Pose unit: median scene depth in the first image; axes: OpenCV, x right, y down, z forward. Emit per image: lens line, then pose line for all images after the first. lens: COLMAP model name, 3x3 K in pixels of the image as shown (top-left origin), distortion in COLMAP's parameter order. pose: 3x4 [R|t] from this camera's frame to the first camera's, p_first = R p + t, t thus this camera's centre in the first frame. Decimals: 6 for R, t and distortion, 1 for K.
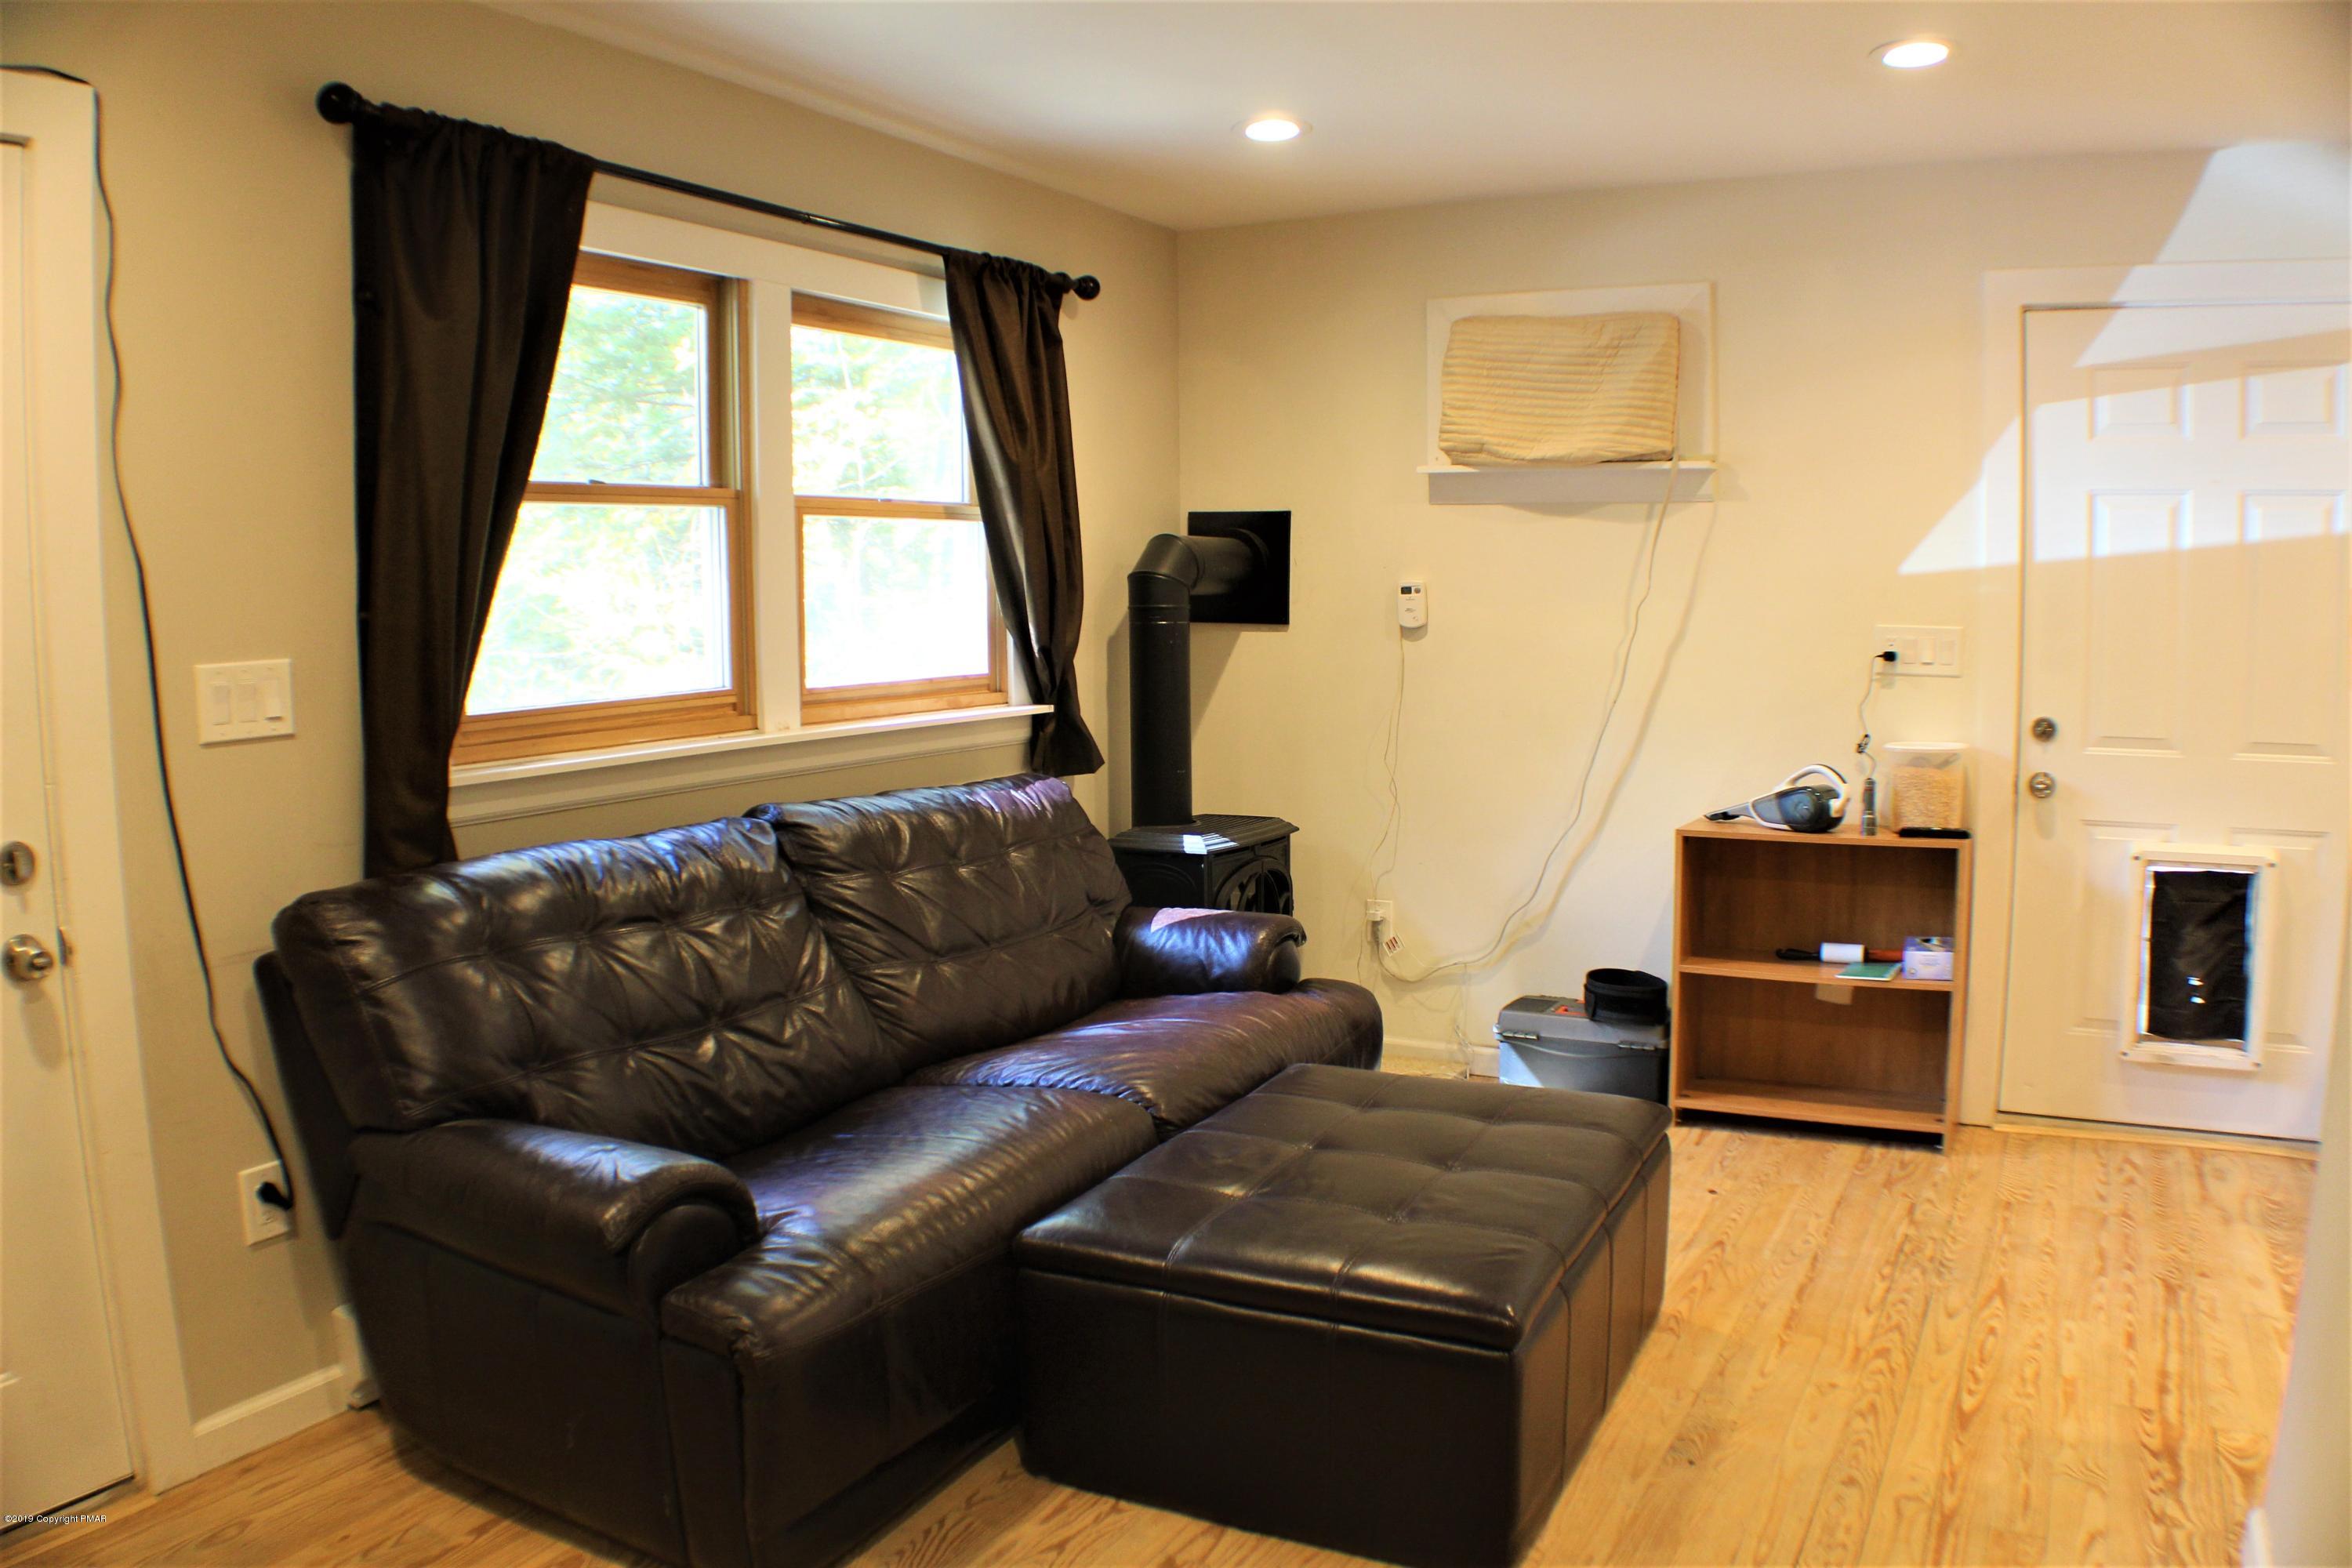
lens RADIAL K [[1677.4, 0, 1176.0], [0, 1677.4, 784.0], [0, 0, 1]] dist [-0.201839, 0.055129]
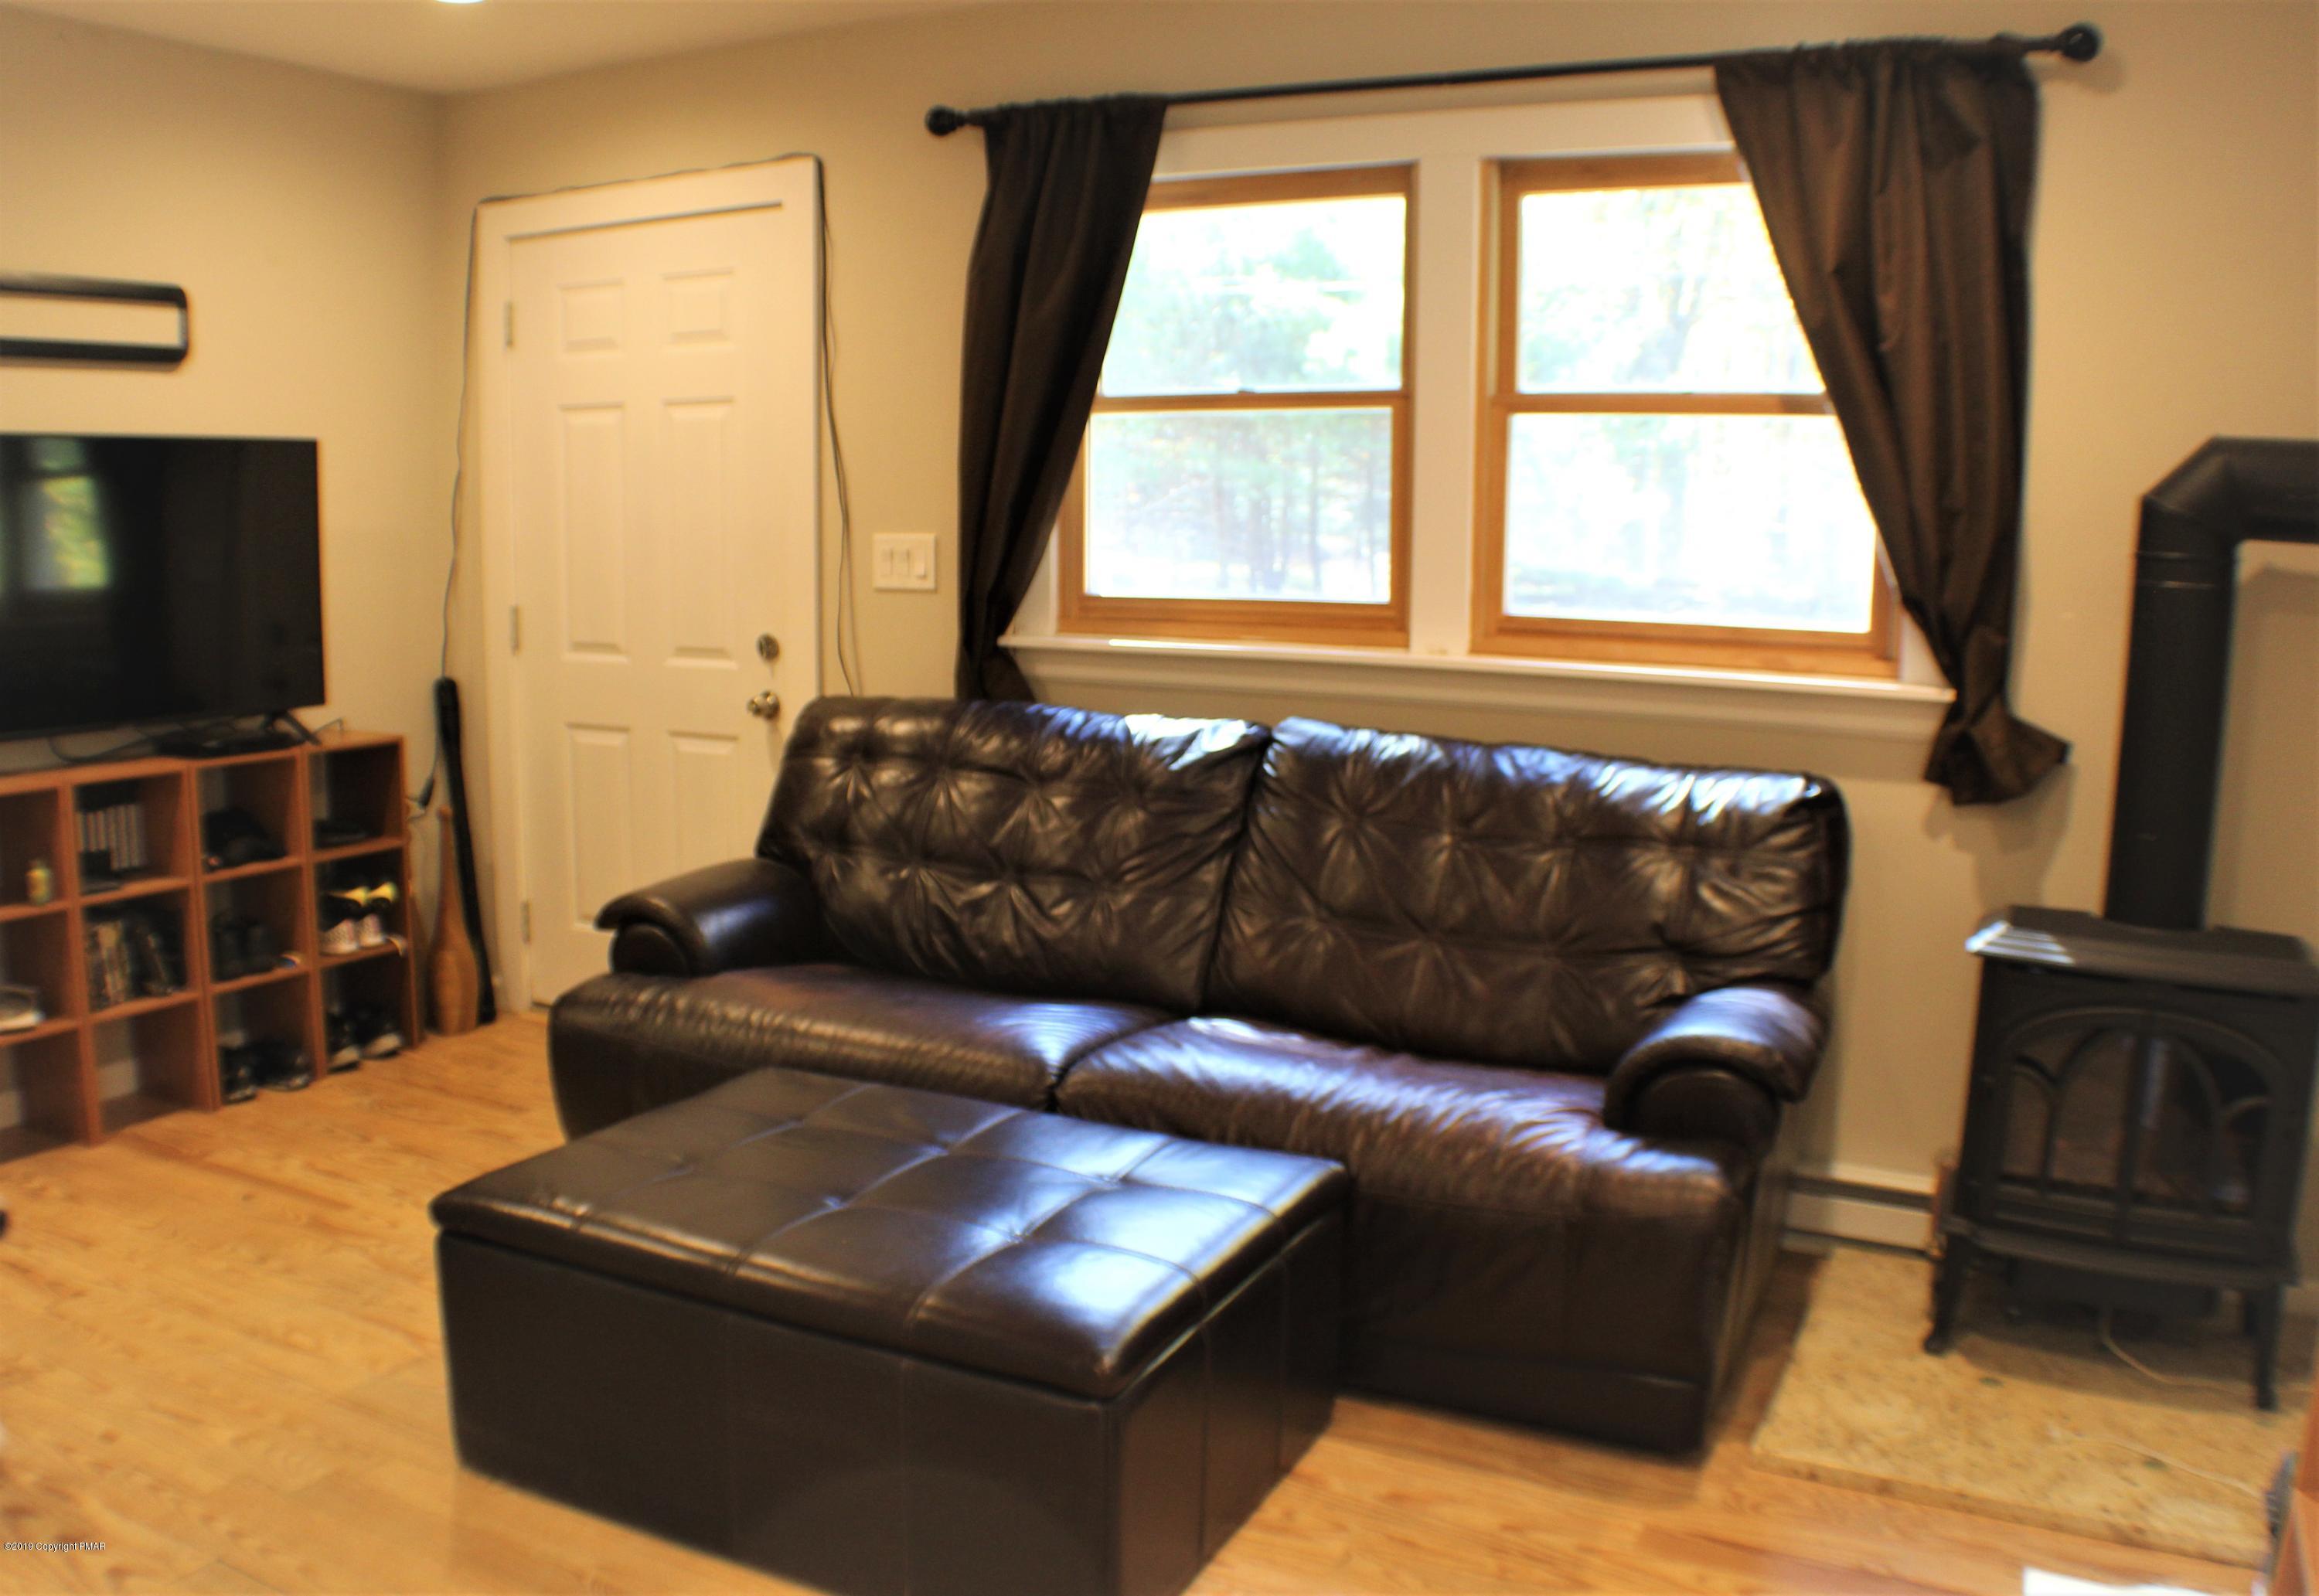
lens RADIAL K [[1886.6, 0, 1159.5], [0, 1886.6, 798.0], [0, 0, 1]] dist [-0.204757, -0.000181]
pose [[0.037791, 0.161424, -0.986161, 0.795820], [-0.127008, 0.979639, 0.155489, -0.097246], [0.991182, 0.119374, 0.057523, 0.821253]]
